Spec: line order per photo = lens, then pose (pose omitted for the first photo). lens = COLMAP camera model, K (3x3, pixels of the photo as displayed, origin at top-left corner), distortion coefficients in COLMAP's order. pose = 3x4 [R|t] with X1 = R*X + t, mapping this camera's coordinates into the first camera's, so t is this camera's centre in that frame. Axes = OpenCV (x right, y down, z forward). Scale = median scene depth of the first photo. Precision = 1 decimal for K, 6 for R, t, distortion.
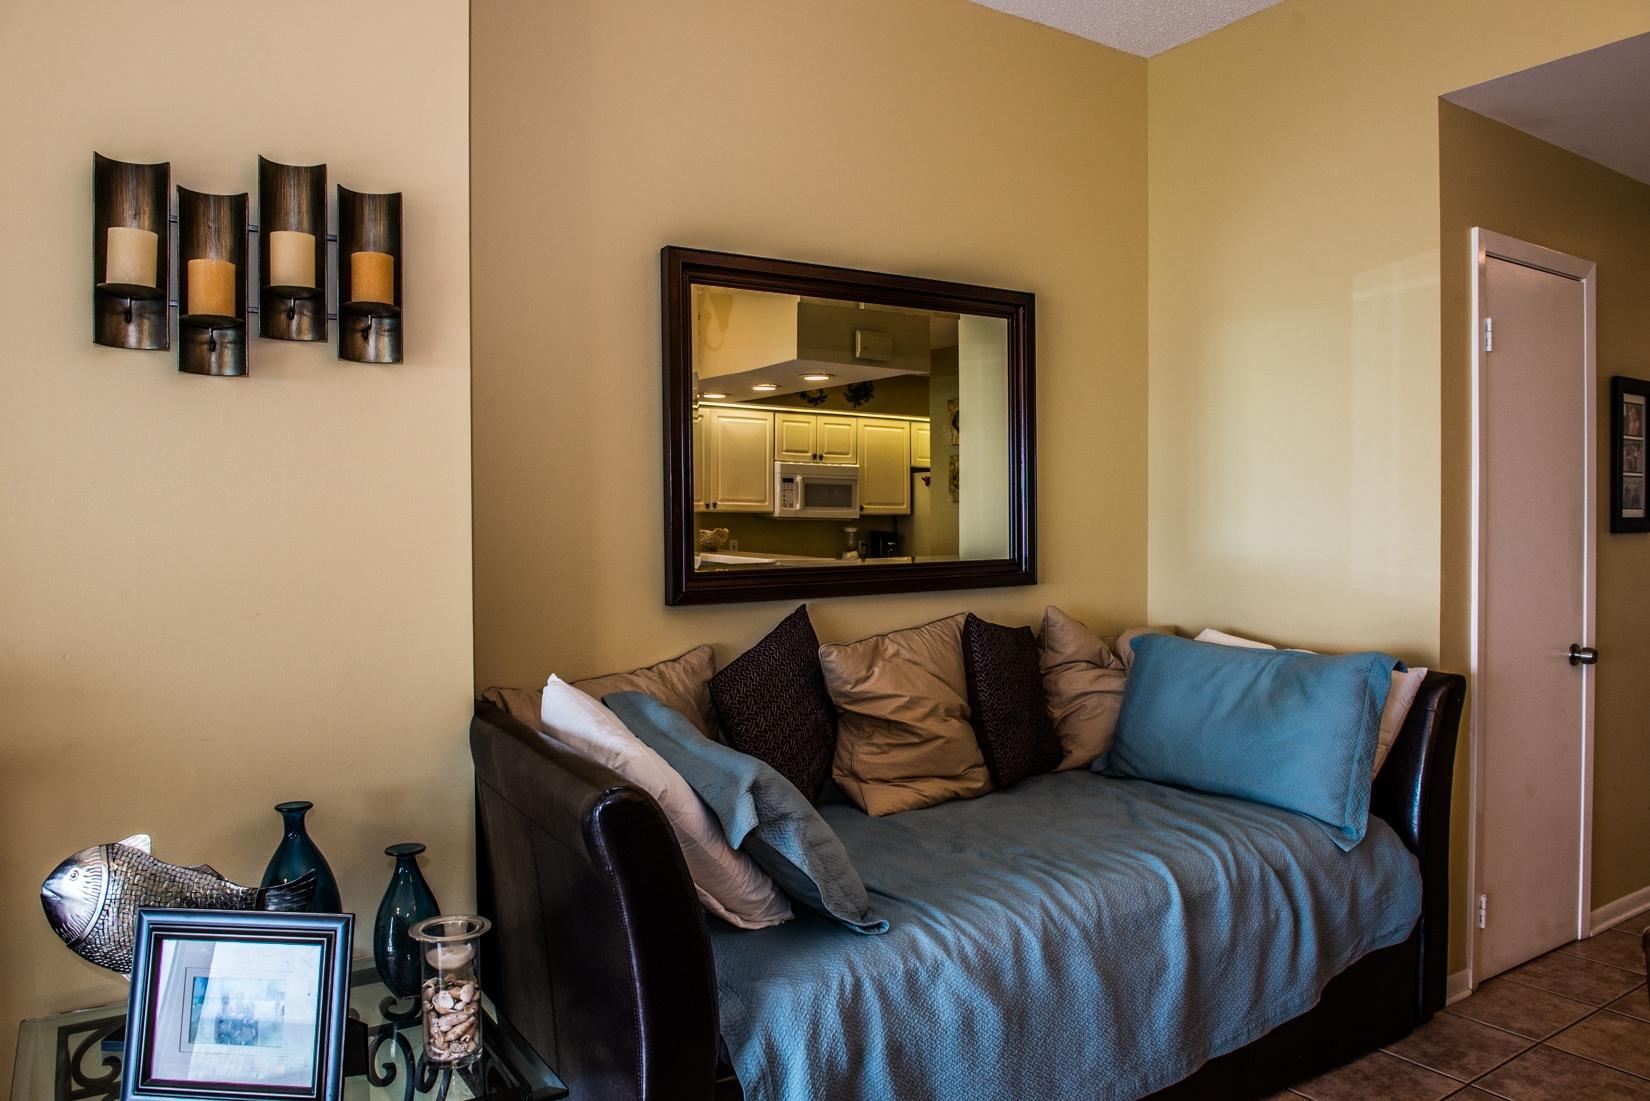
lens RADIAL K [[1136.1, 0, 819.4], [0, 1136.1, 564.2], [0, 0, 1]] dist [-0.058640, 0.001827]
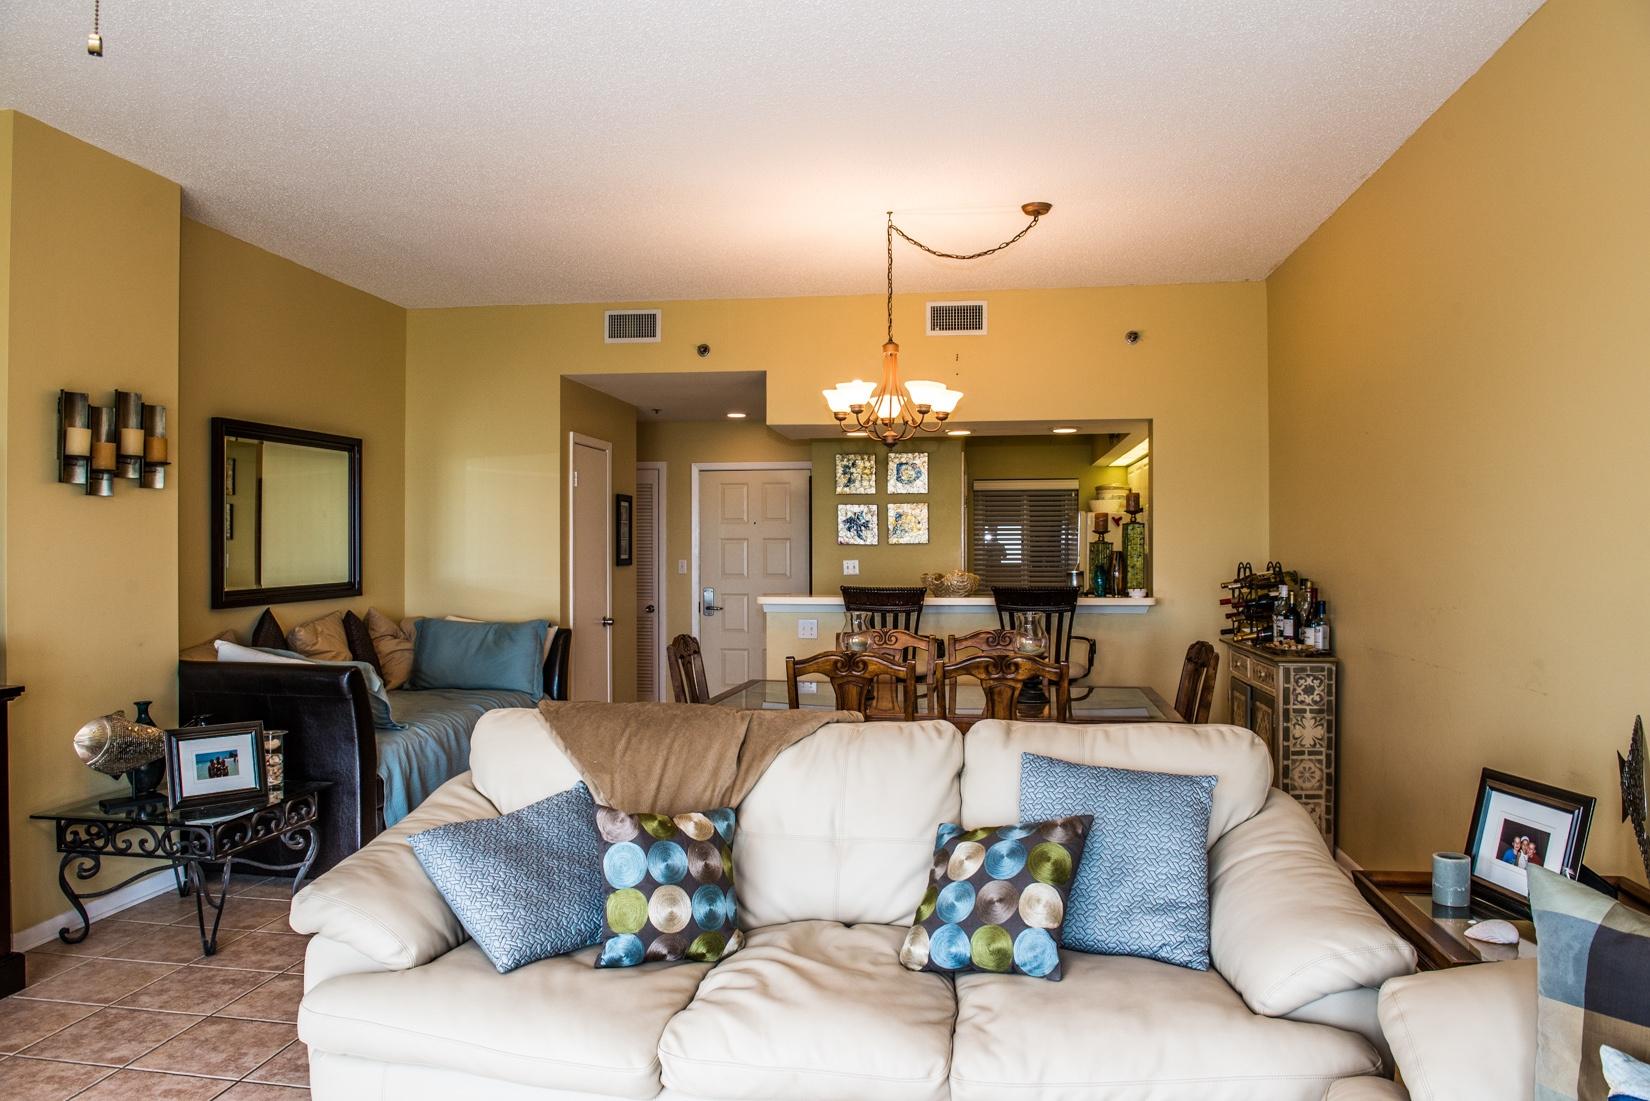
lens RADIAL K [[1131.6, 0, 825.0], [0, 1131.6, 550.5], [0, 0, 1]] dist [-0.044045, 0.000544]
pose [[0.657251, 0.006773, 0.753641, -0.801624], [0.018444, 0.999516, -0.025068, 0.005070], [-0.753446, 0.030376, 0.656808, -0.897366]]
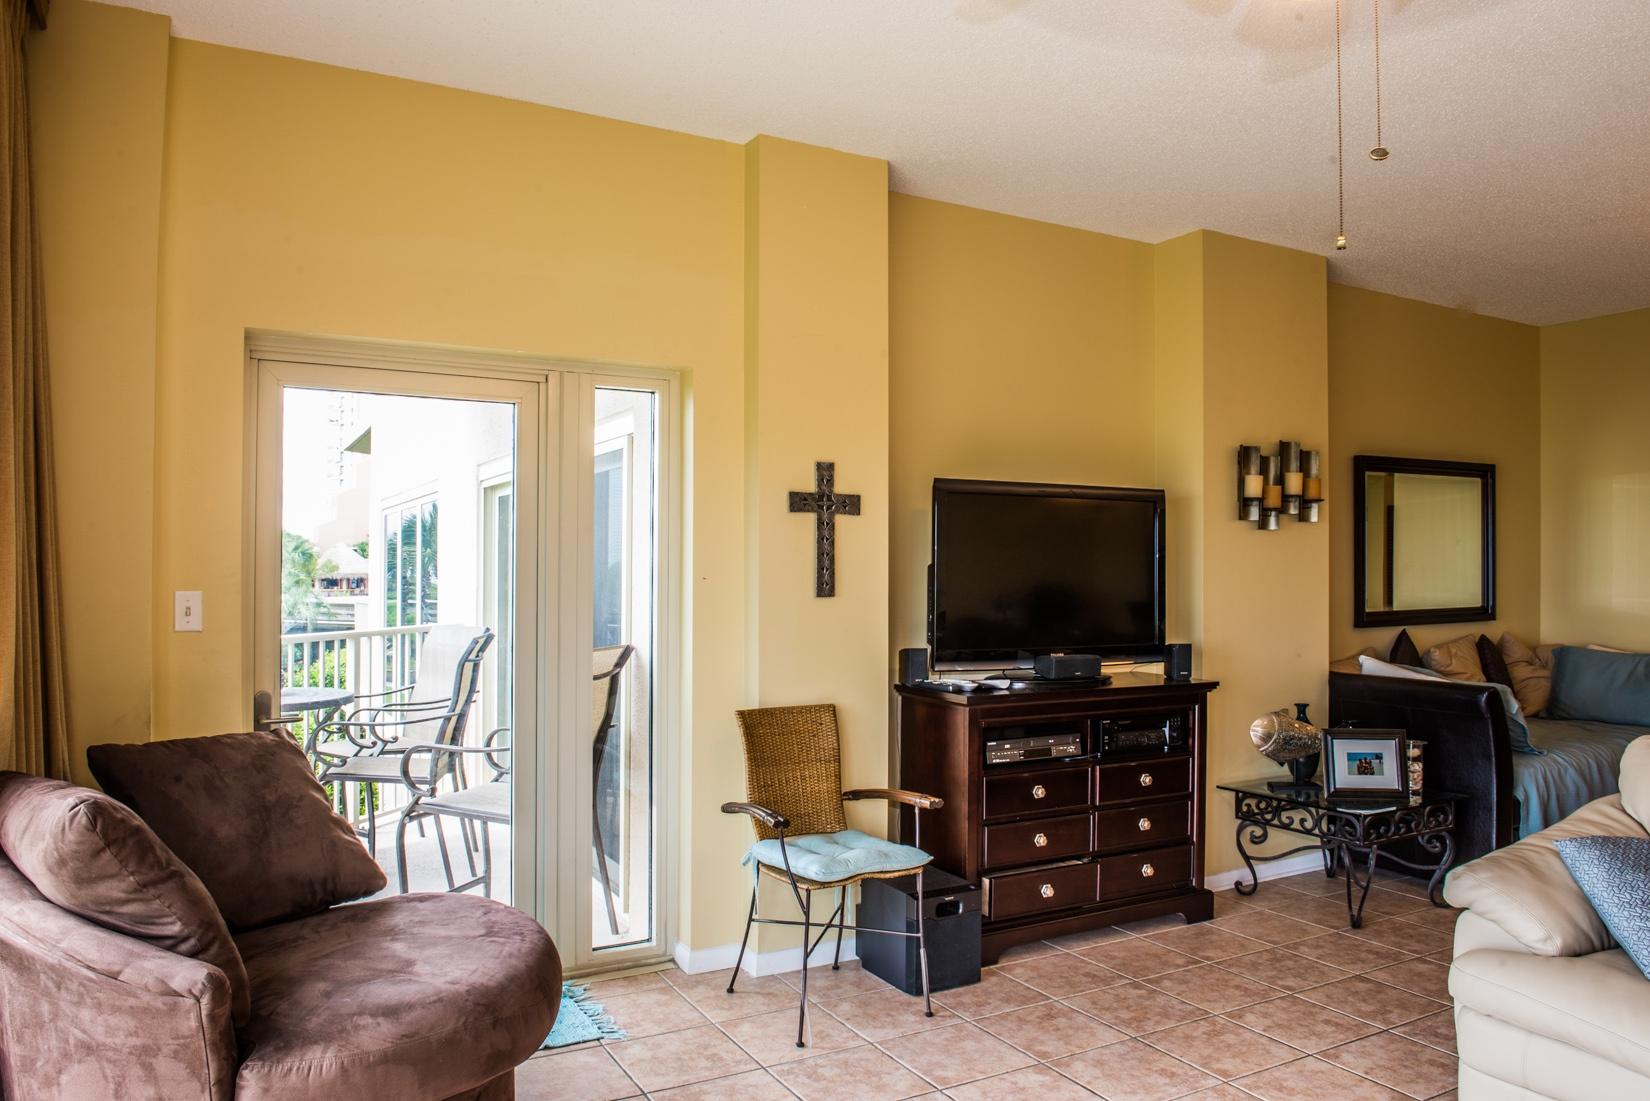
lens RADIAL K [[1136.1, 0, 819.4], [0, 1136.1, 564.2], [0, 0, 1]] dist [-0.058640, 0.001827]
pose [[0.997155, 0.009776, -0.074747, -0.898869], [-0.012555, 0.999244, -0.036792, 0.008124], [0.074331, 0.037626, 0.996524, -1.042706]]
